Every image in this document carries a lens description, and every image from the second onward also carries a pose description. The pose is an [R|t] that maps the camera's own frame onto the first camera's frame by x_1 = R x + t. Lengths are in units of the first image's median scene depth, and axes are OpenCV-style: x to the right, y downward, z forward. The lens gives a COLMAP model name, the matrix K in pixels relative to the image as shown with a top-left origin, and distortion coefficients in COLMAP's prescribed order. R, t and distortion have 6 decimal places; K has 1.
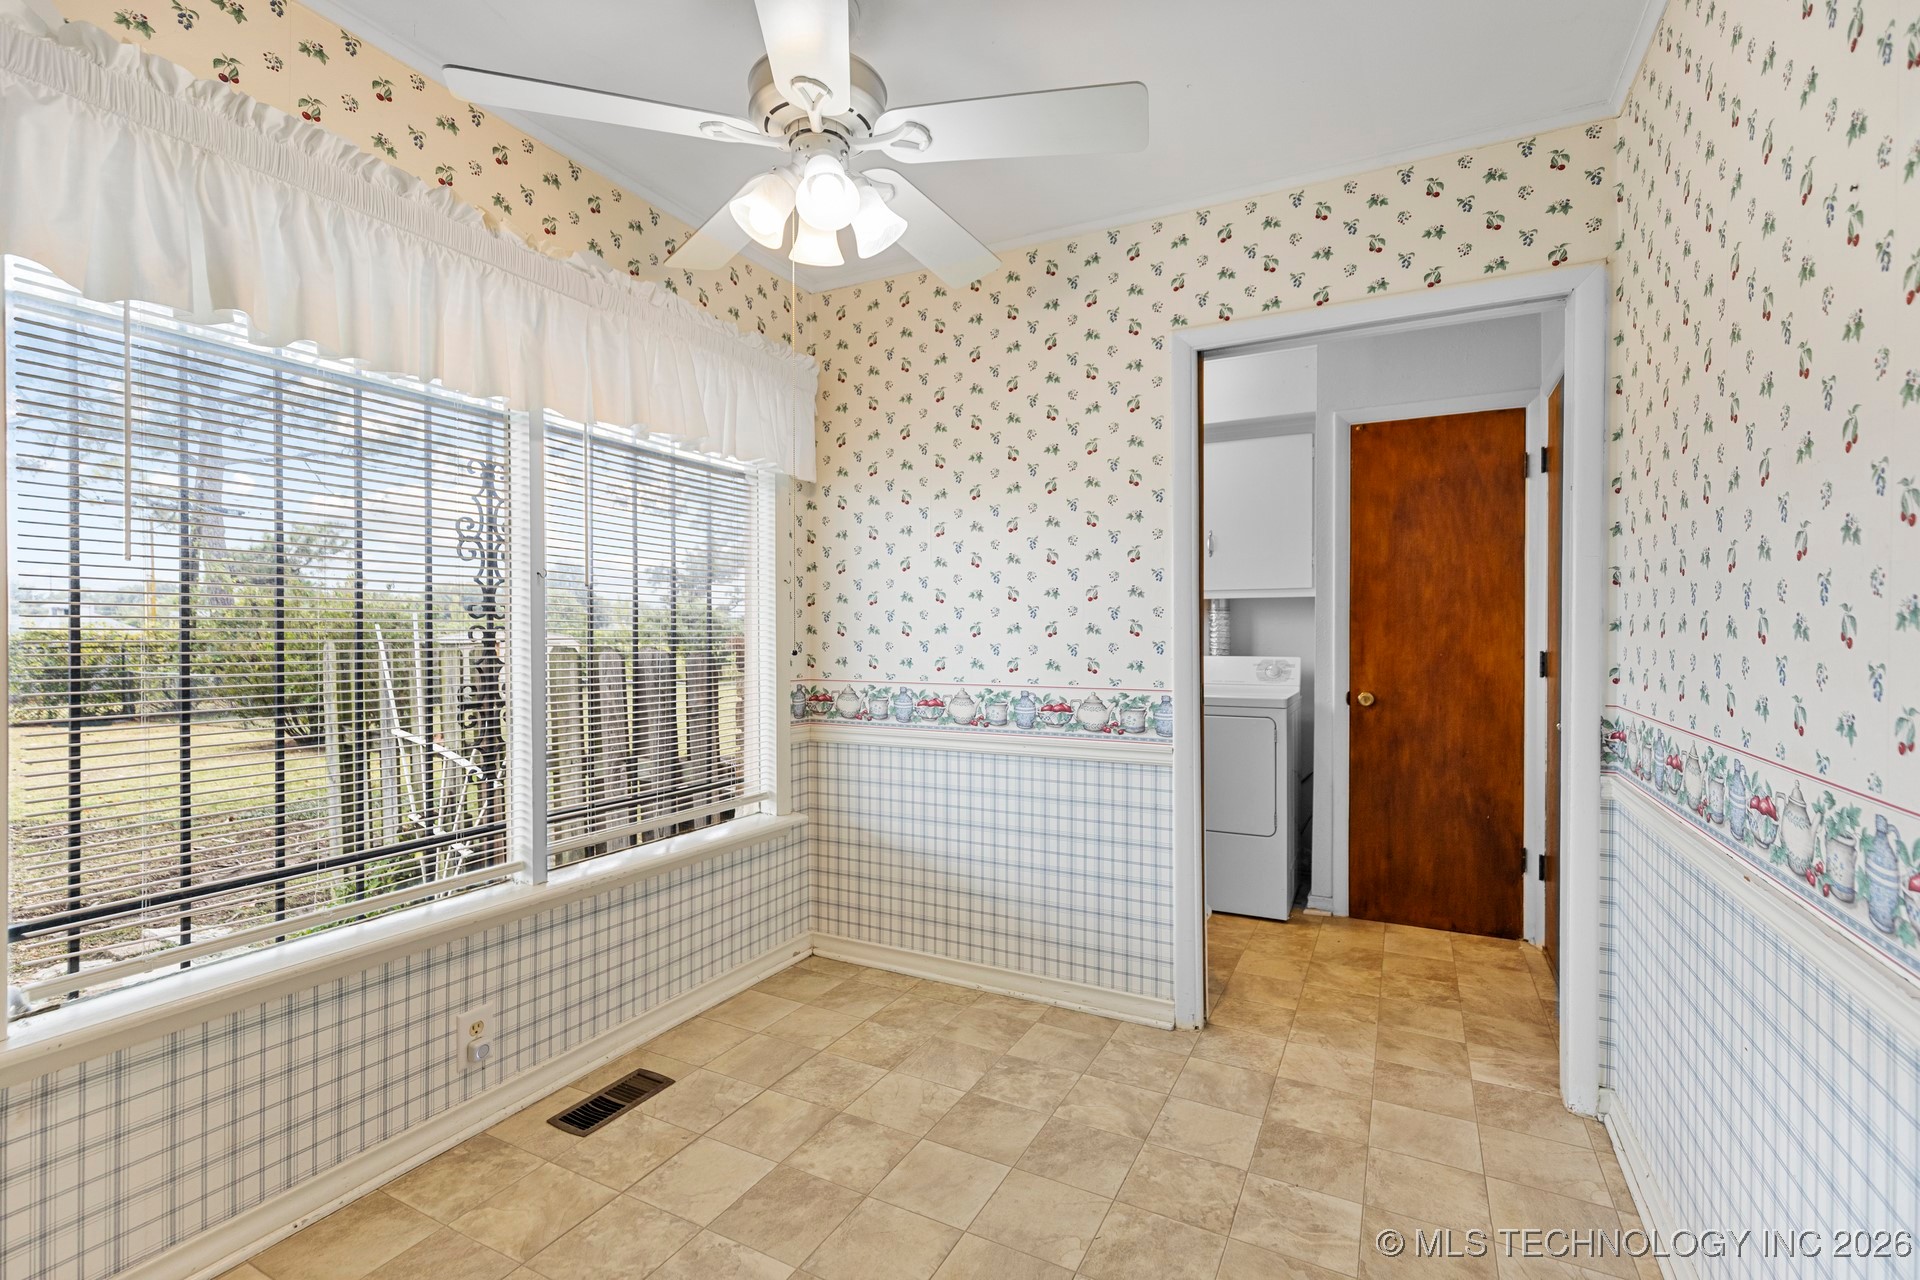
lens RADIAL K [[861.3, 0, 961.3], [0, 861.3, 639.6], [0, 0, 1]] dist [0.016456, -0.001239]
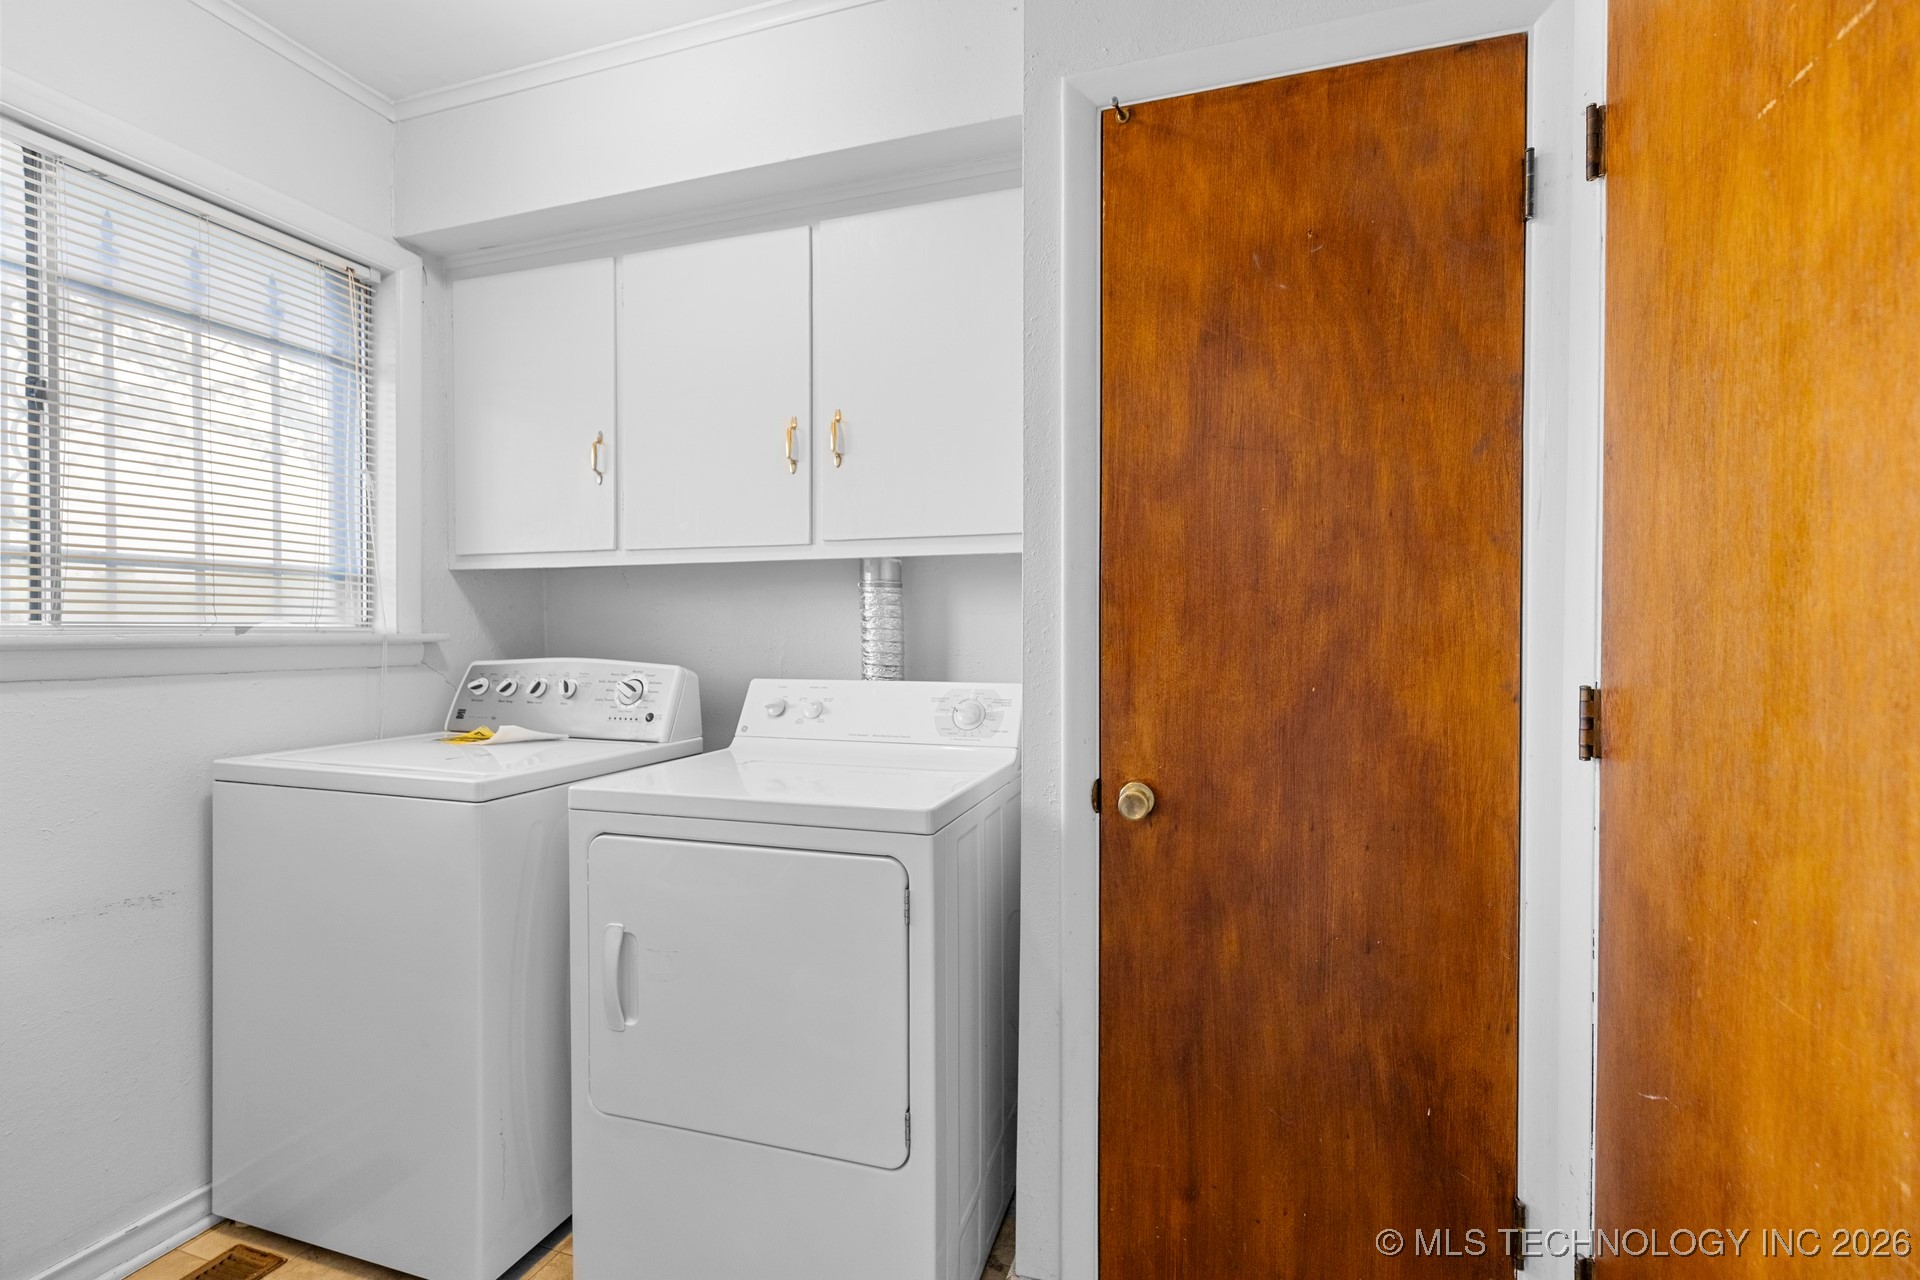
lens RADIAL K [[861.3, 0, 954.7], [0, 861.3, 637.1], [0, 0, 1]] dist [0.016456, -0.001239]
pose [[0.988037, -0.000682, 0.154217, 0.334288], [0.000411, 0.999998, 0.001789, -0.006857], [-0.154218, -0.001704, 0.988035, 0.639757]]
